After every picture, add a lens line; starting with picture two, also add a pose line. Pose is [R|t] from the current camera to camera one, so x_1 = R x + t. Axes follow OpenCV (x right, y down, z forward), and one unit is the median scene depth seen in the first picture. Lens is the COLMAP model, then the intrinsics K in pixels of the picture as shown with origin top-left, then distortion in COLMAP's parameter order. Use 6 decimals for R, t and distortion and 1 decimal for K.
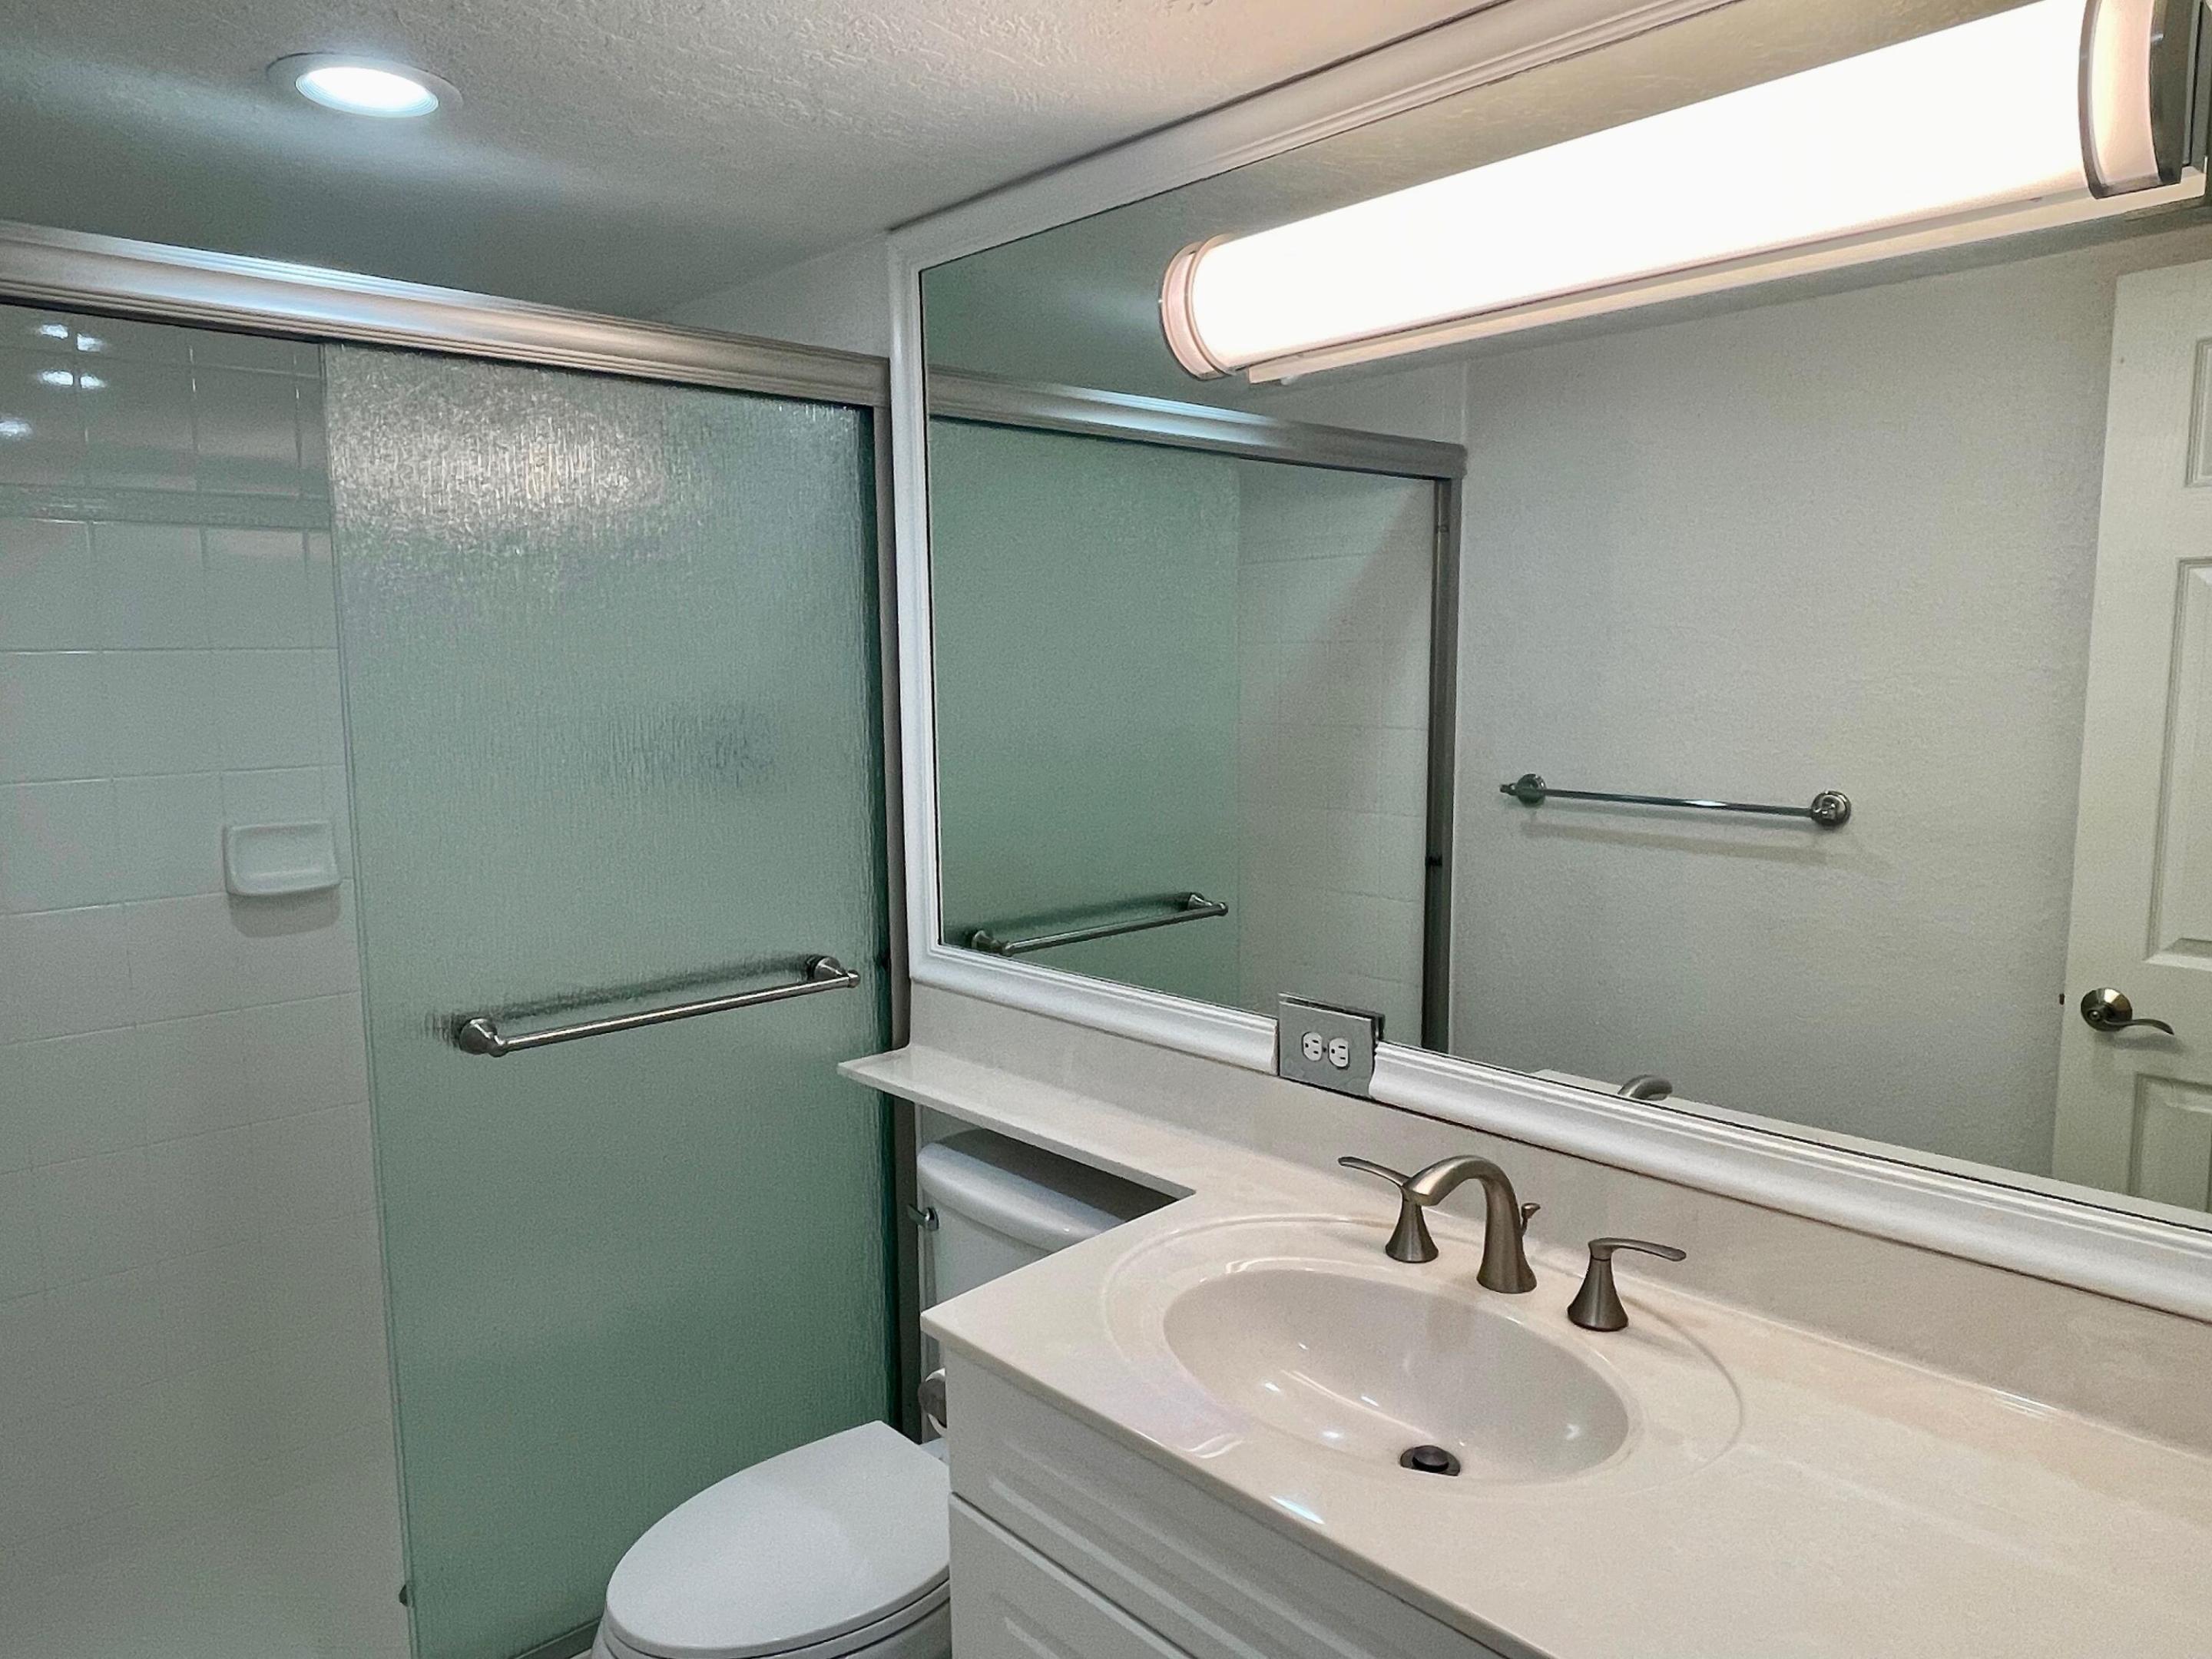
lens RADIAL K [[1455.5, 0, 1083.5], [0, 1455.5, 820.9], [0, 0, 1]] dist [0.009577, -0.038611]
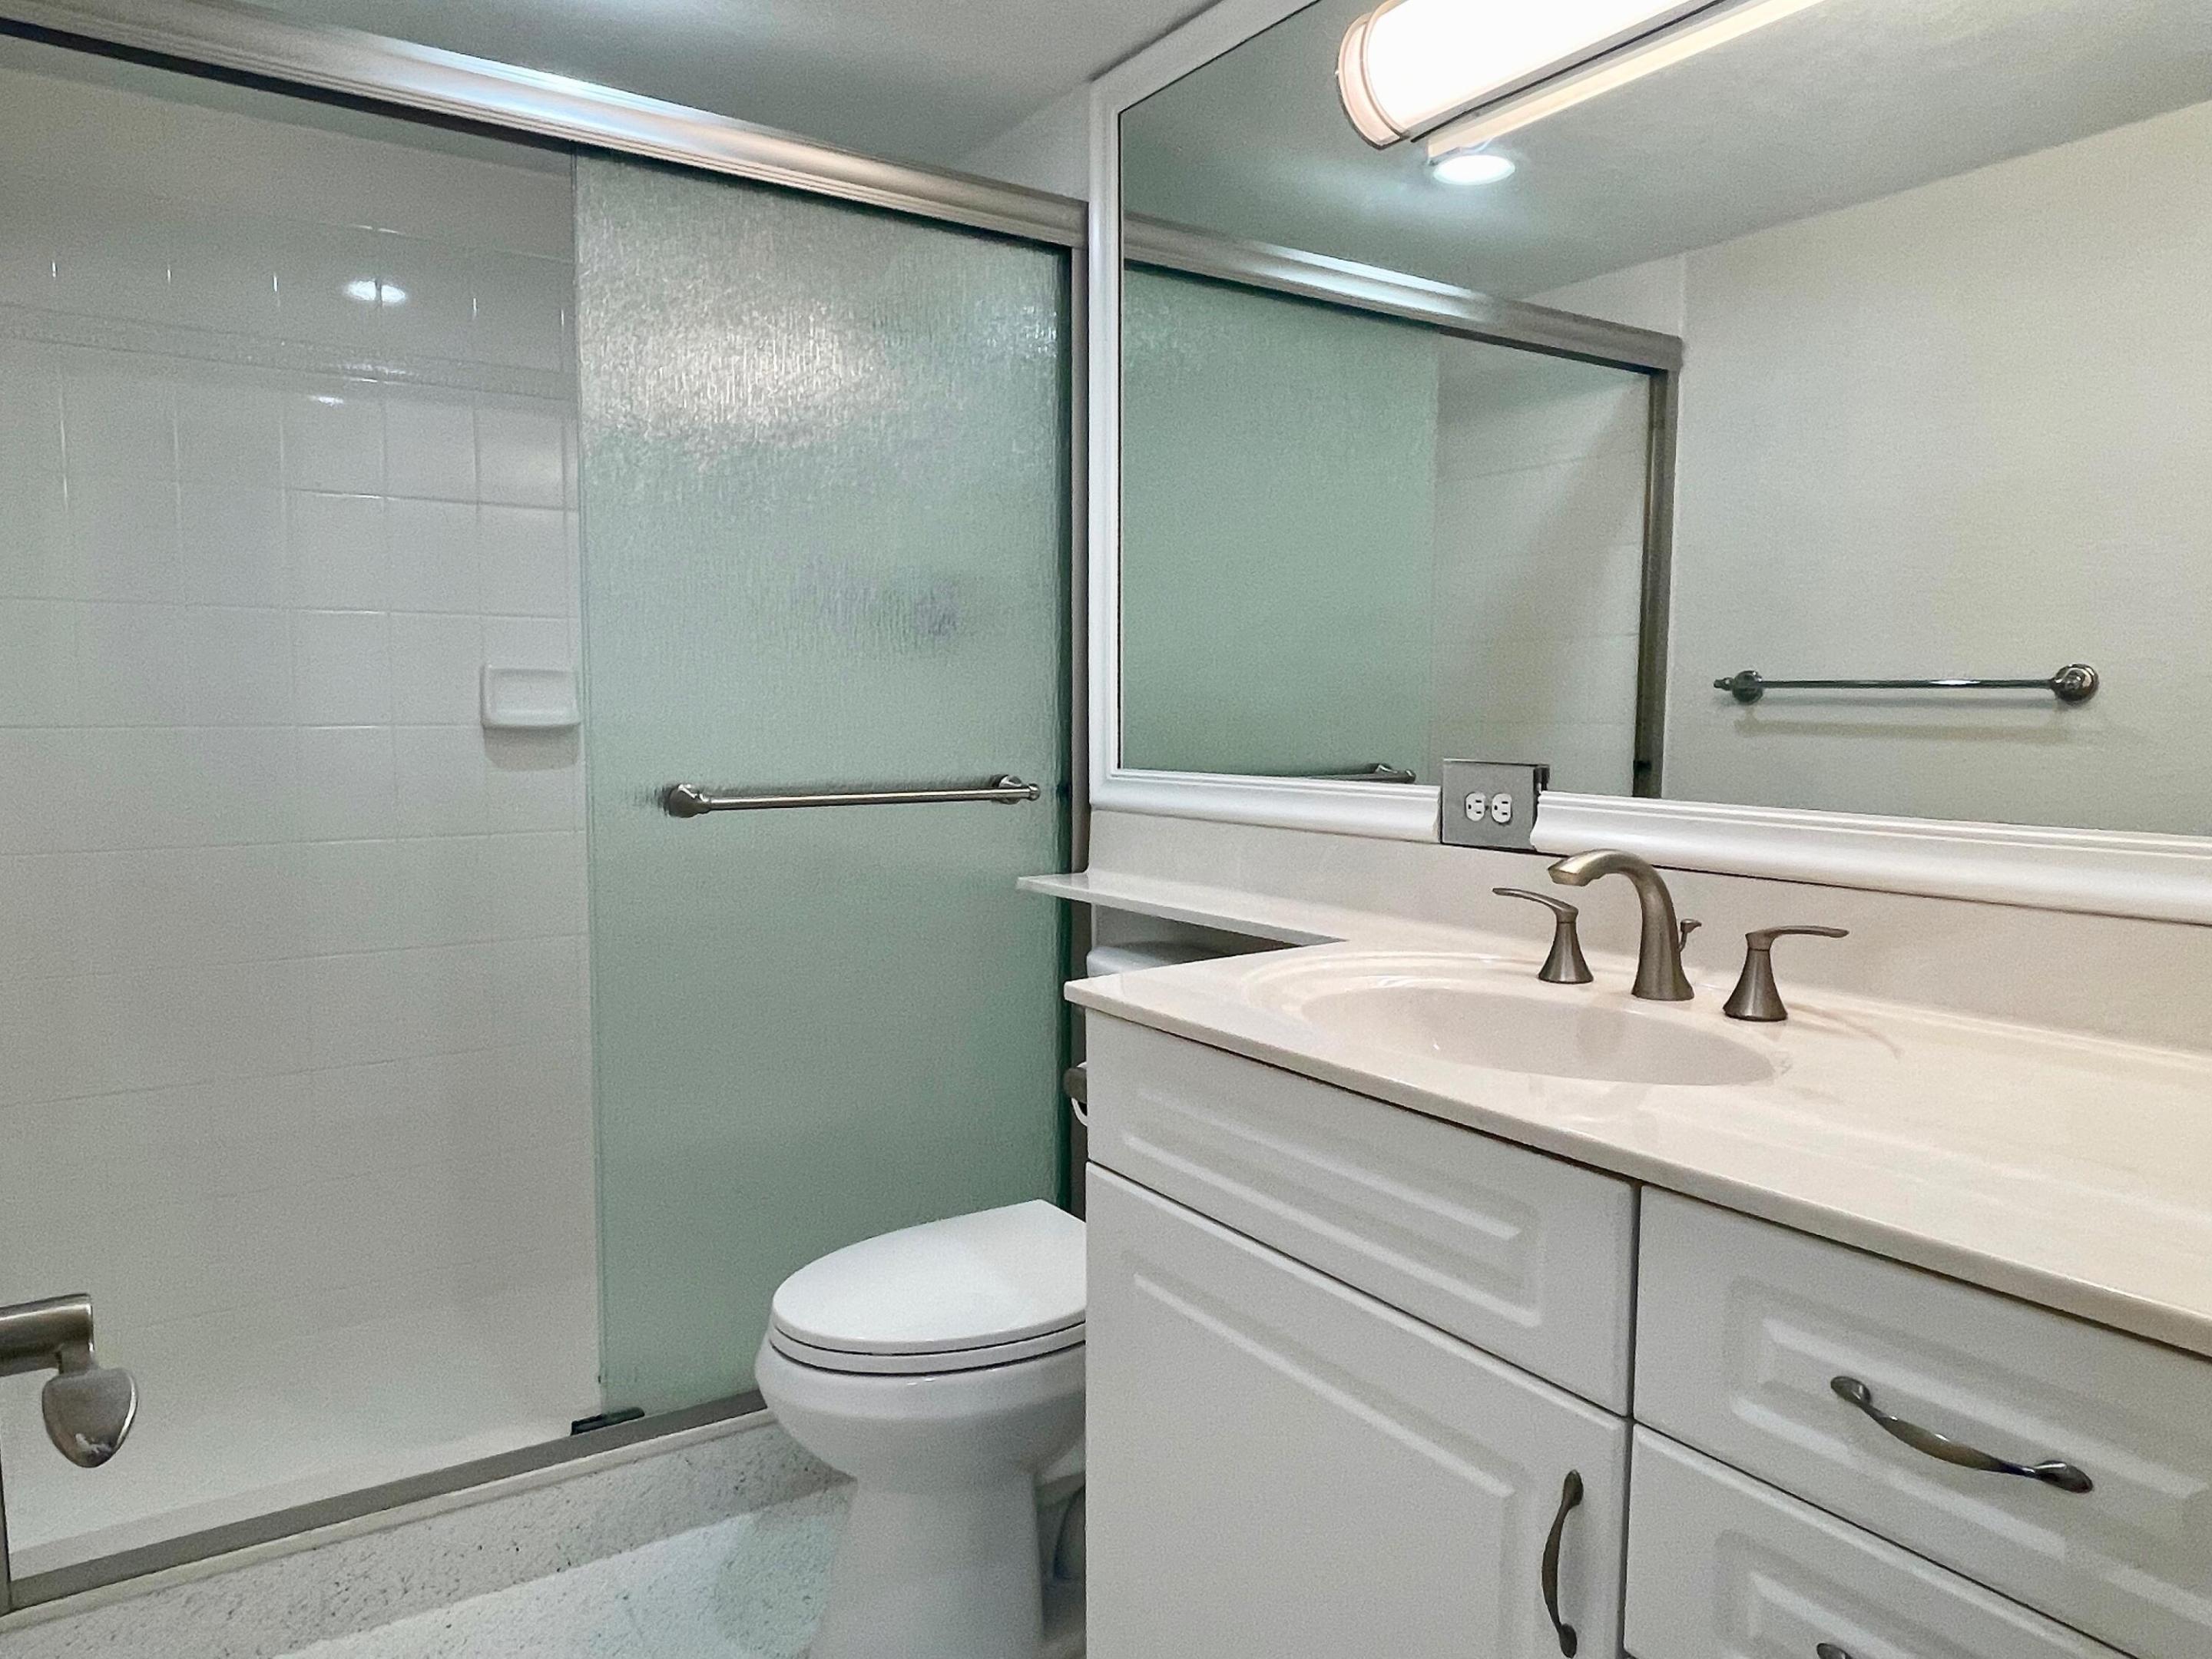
lens RADIAL K [[1455.5, 0, 1082.4], [0, 1455.5, 834.9], [0, 0, 1]] dist [0.009577, -0.038611]
pose [[0.987396, 0.026603, -0.156018, 0.037471], [-0.031876, 0.998999, -0.031395, 0.166962], [0.155026, 0.035972, 0.987255, -0.016691]]
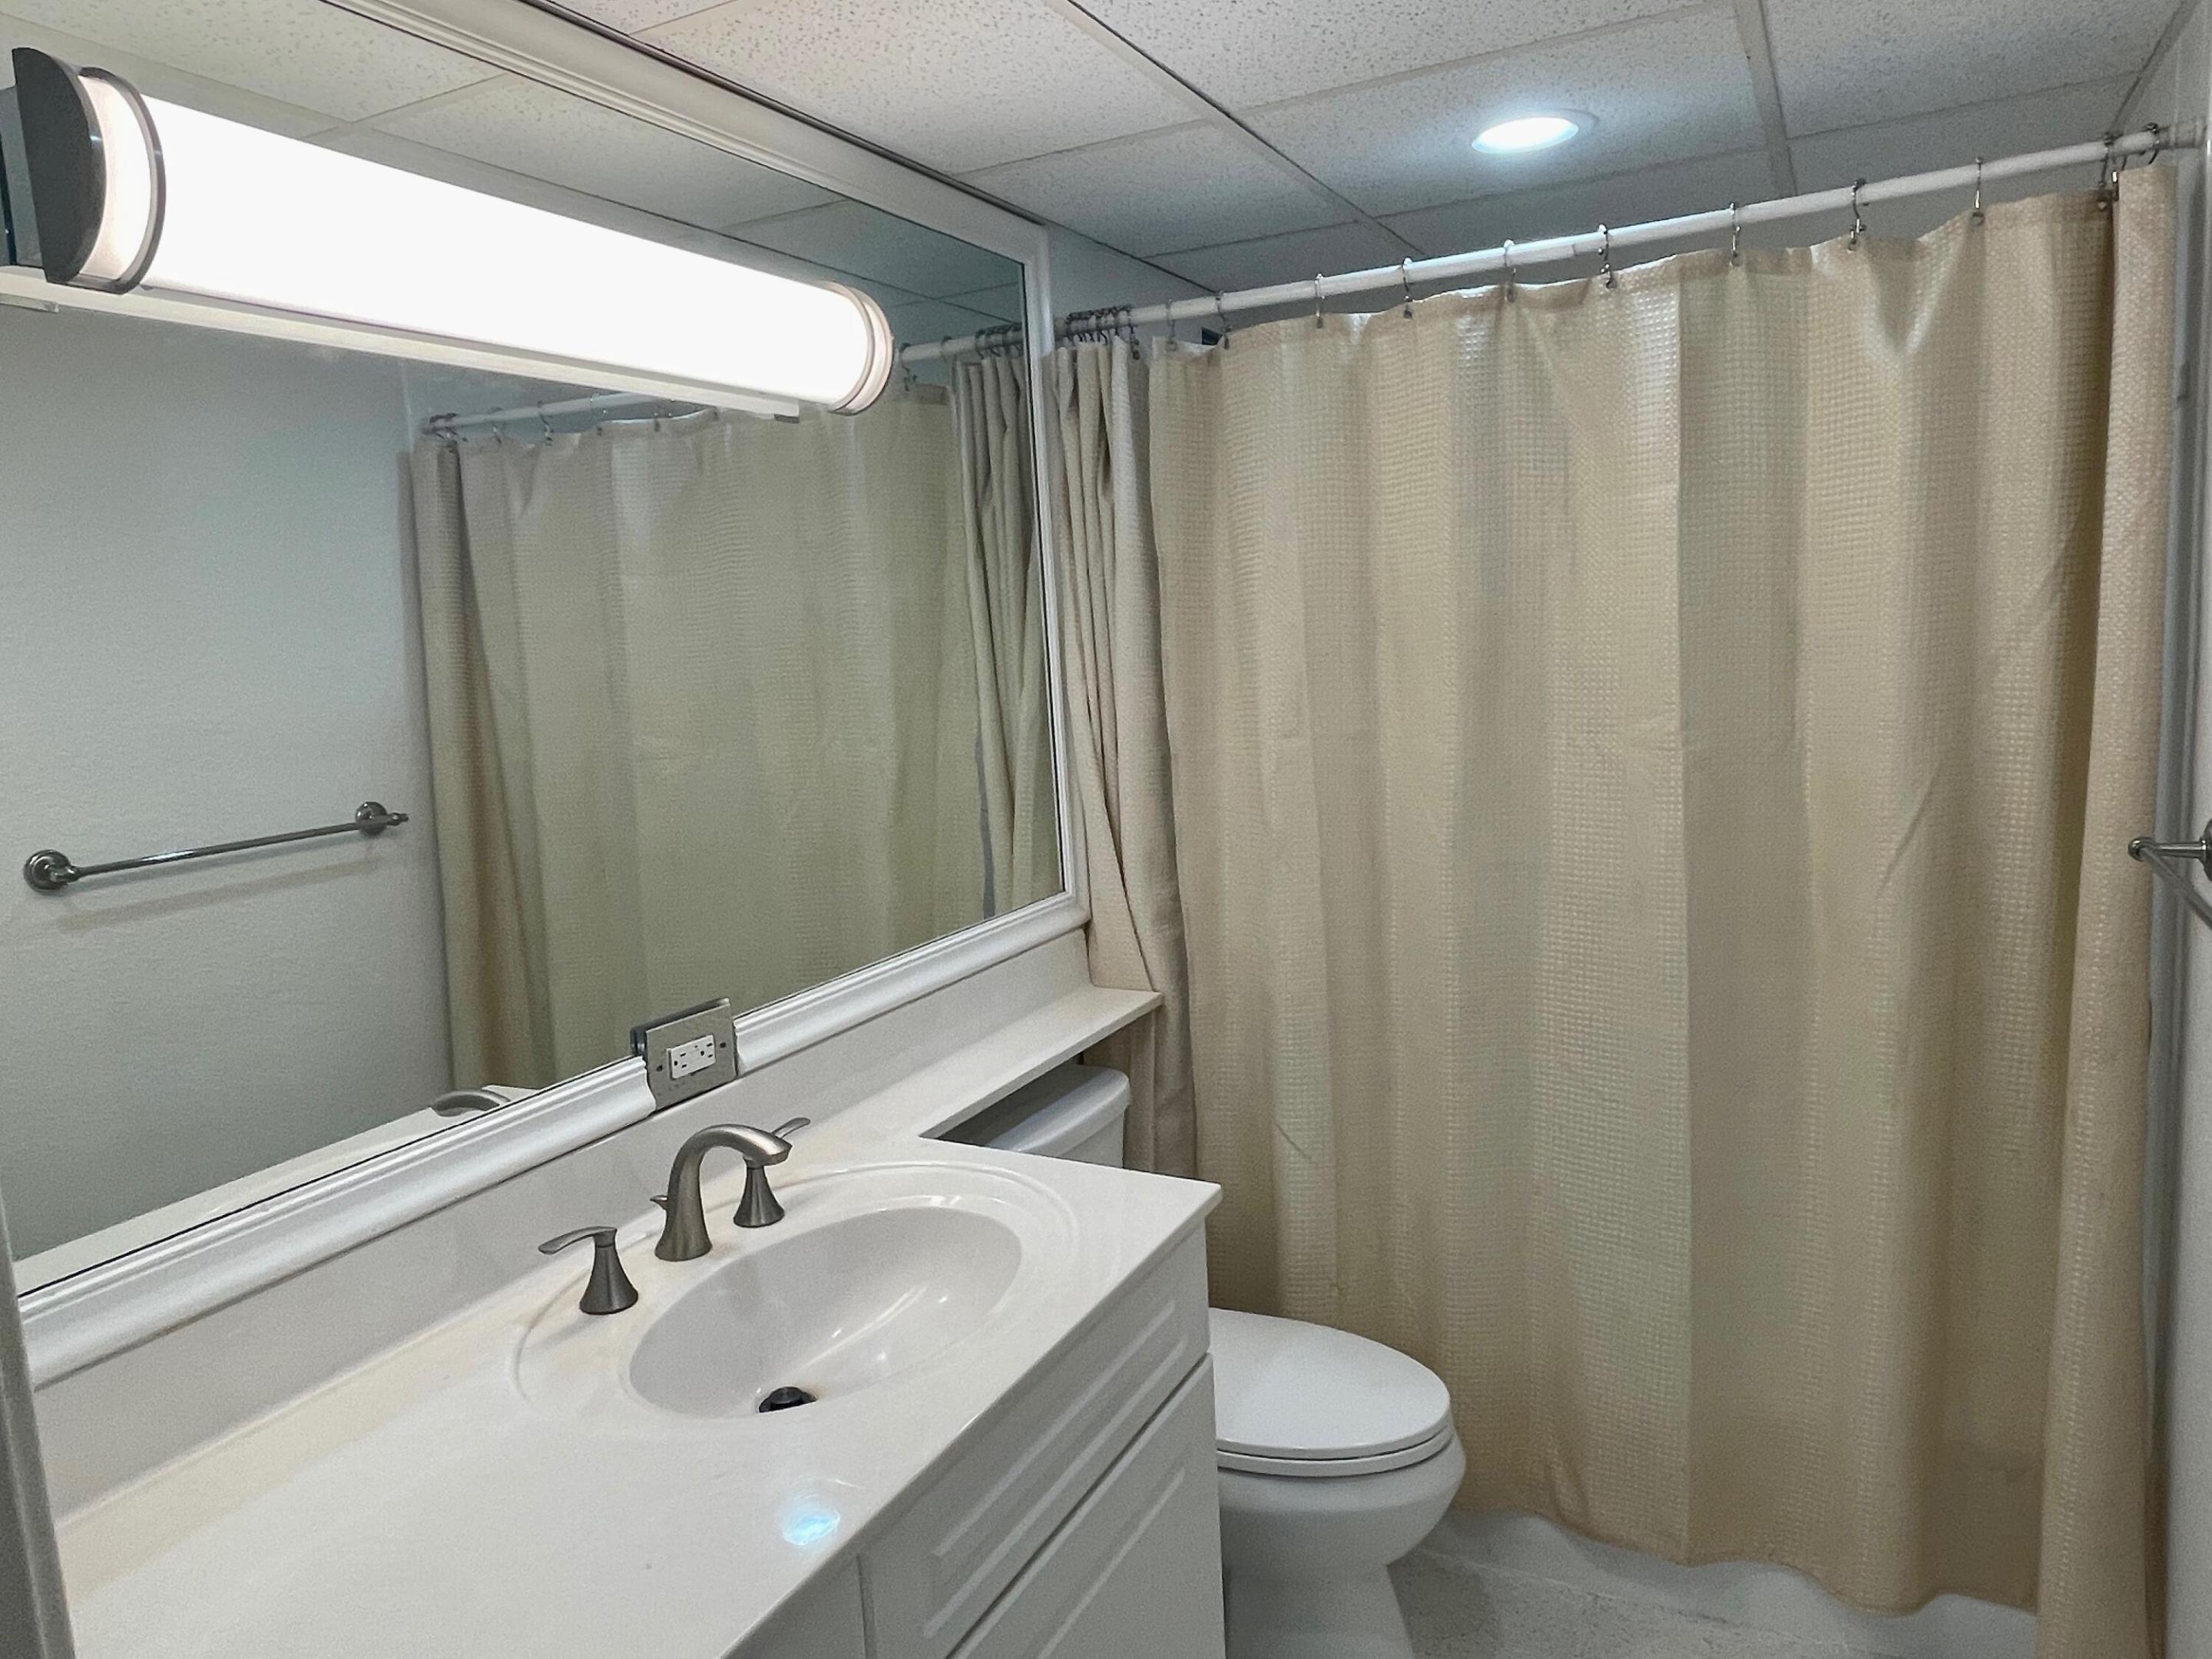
lens RADIAL K [[1455.5, 0, 1119.3], [0, 1455.5, 825.6], [0, 0, 1]] dist [0.009577, -0.038611]
pose [[-0.356757, -0.100420, 0.928784, -0.808150], [0.176530, 0.969048, 0.172580, -0.107640], [-0.917367, 0.225528, -0.327987, 1.021430]]
